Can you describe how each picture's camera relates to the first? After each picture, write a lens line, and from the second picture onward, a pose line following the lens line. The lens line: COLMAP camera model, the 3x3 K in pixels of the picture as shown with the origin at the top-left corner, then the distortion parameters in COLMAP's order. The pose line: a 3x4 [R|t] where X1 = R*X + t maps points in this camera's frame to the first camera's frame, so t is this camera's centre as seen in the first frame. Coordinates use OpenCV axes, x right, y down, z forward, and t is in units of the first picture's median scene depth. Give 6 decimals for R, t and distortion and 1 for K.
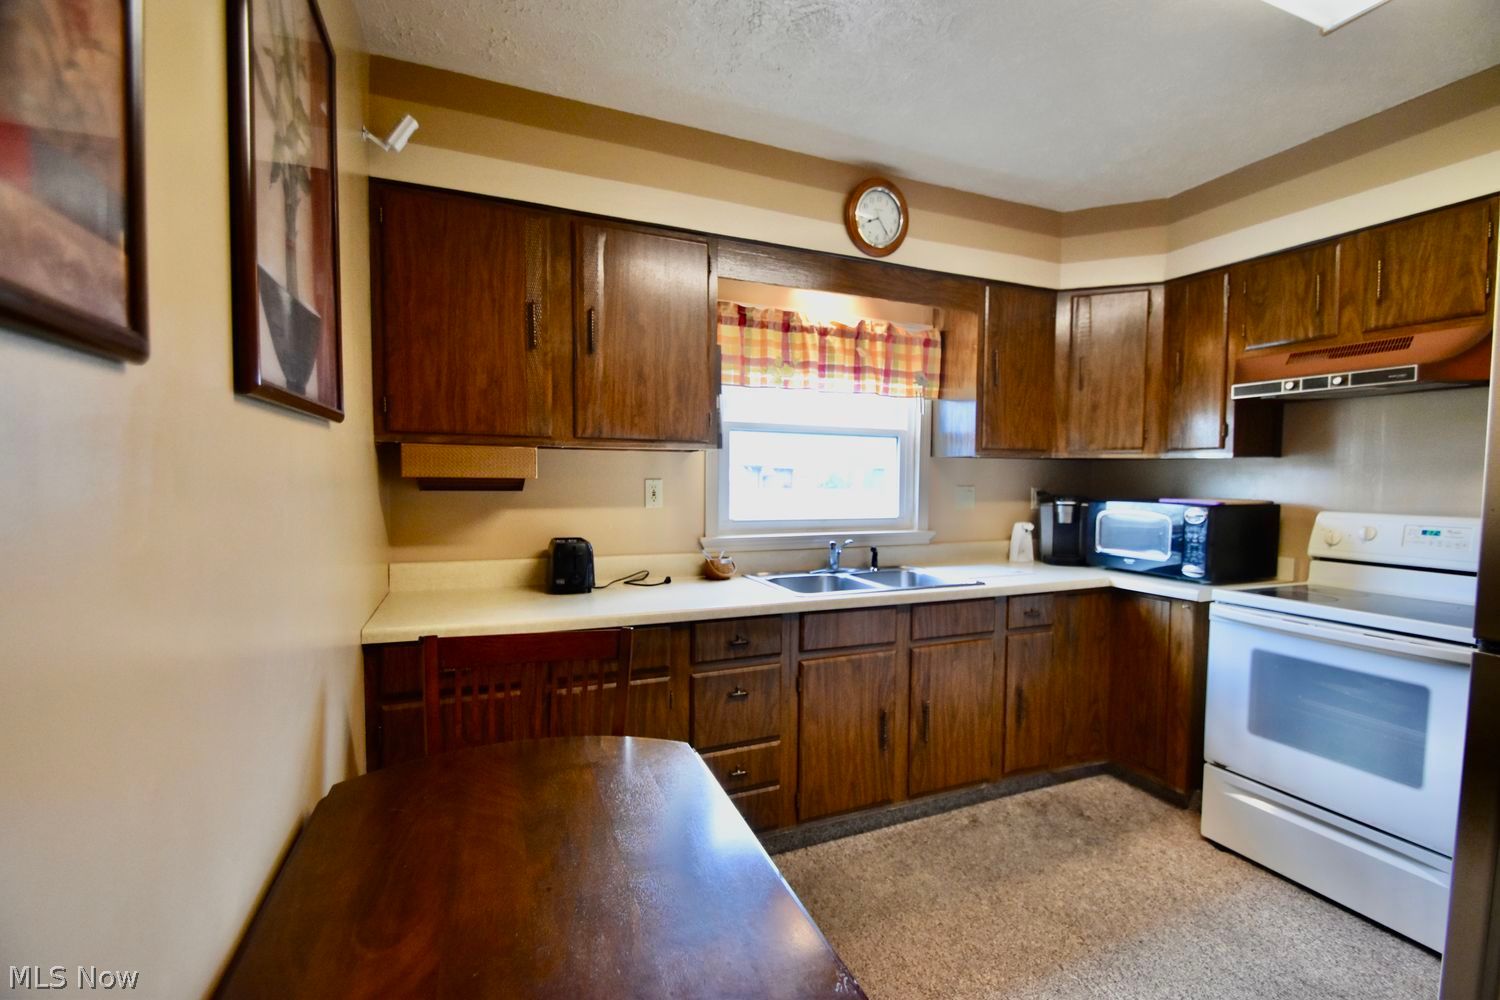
lens RADIAL K [[658.1, 0, 770.8], [0, 658.1, 504.0], [0, 0, 1]] dist [-0.004075, -0.001013]
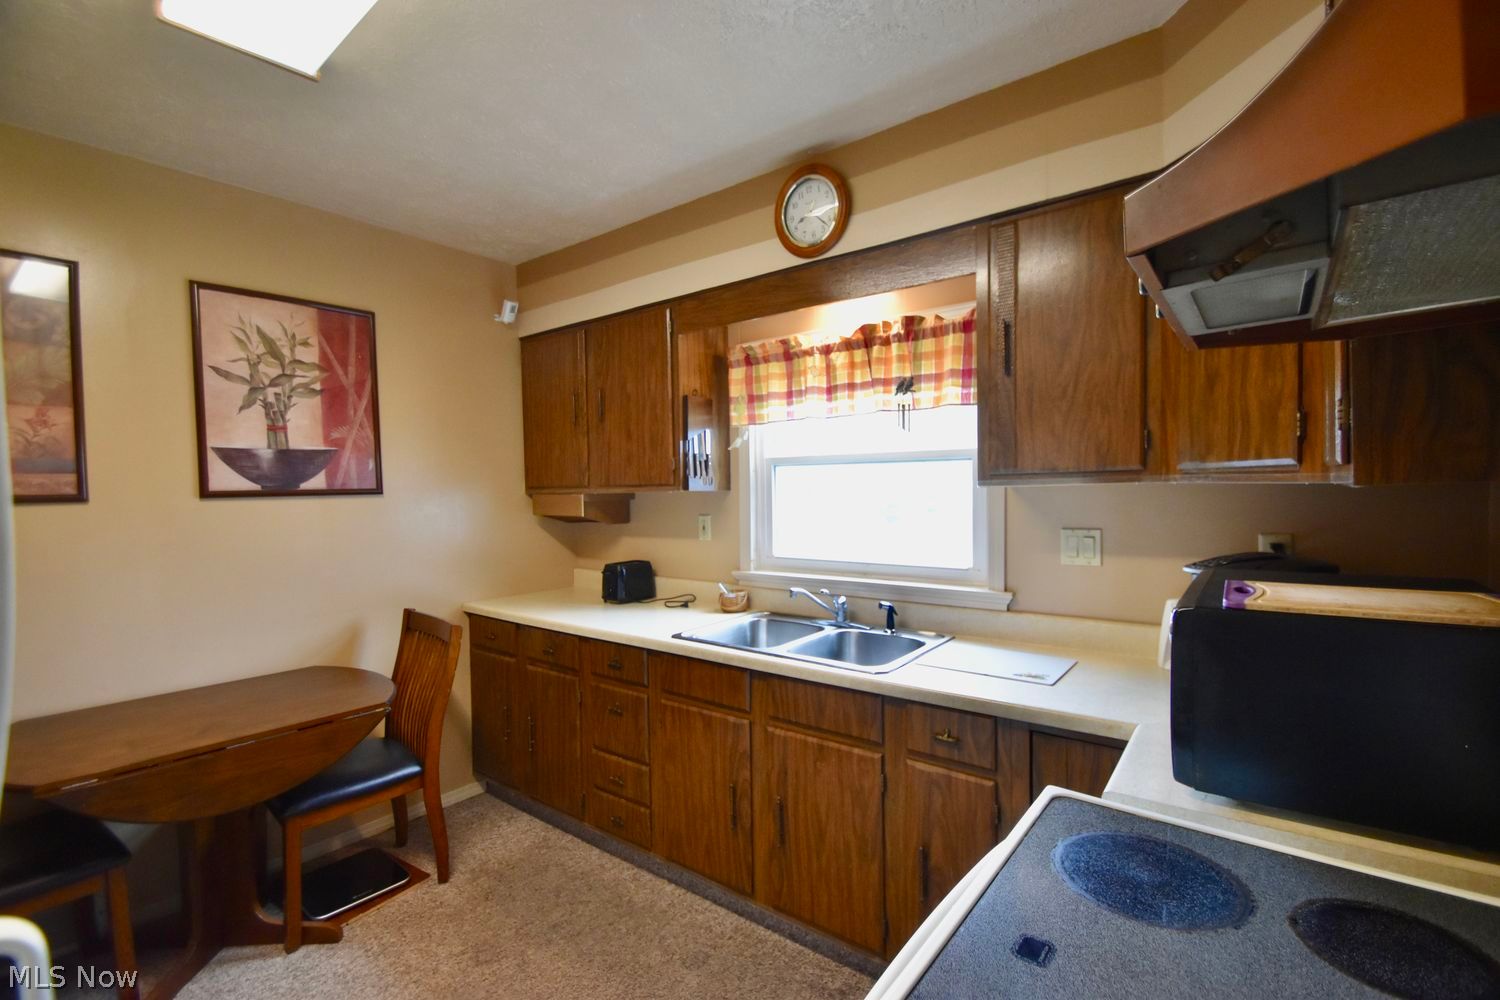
lens RADIAL K [[658.1, 0, 770.8], [0, 658.1, 504.0], [0, 0, 1]] dist [-0.004075, -0.001013]
pose [[0.492247, 0.003132, -0.870450, 0.851431], [-0.018777, 0.999799, -0.007022, -0.050203], [0.870253, 0.019801, 0.492207, 0.530329]]
